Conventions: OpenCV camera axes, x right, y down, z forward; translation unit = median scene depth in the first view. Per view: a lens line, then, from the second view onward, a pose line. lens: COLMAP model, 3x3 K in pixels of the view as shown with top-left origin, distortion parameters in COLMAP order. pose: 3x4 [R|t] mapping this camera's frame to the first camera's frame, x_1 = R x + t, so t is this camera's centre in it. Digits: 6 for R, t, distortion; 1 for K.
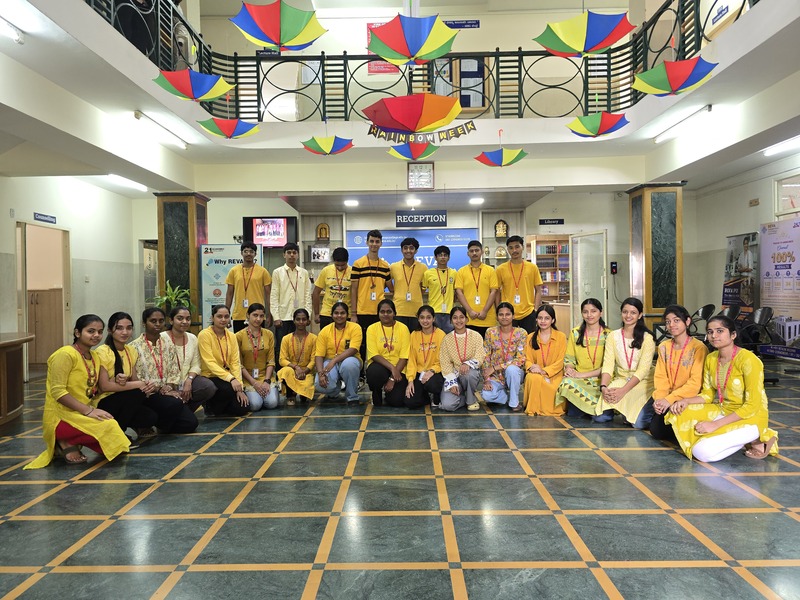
lens RADIAL K [[537.9, 0, 399.8], [0, 537.9, 296.0], [0, 0, 1]] dist [0.029964, -0.000056]
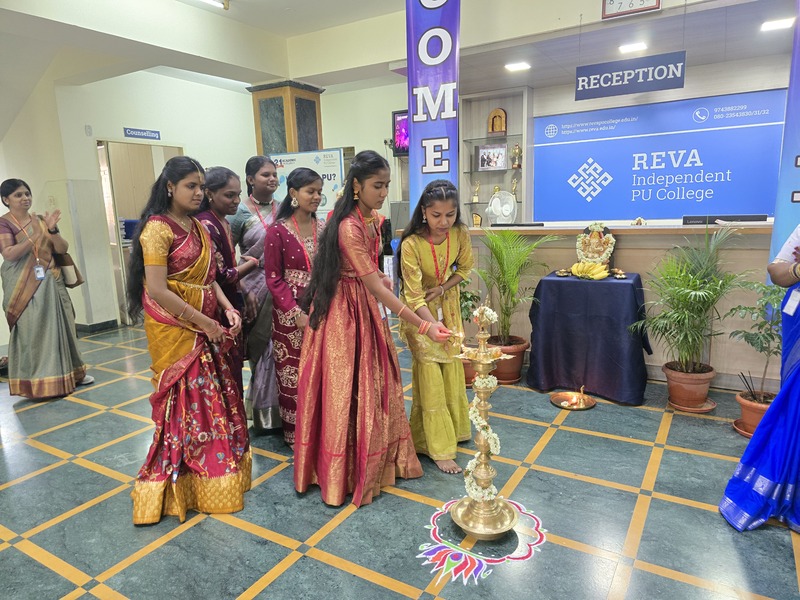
lens RADIAL K [[537.9, 0, 399.8], [0, 537.9, 300.5], [0, 0, 1]] dist [0.029964, -0.000056]
pose [[0.855479, 0.079877, -0.511641, 0.130415], [0.013387, 0.984290, 0.176051, -0.026651], [0.517665, -0.157457, 0.840970, 0.398725]]
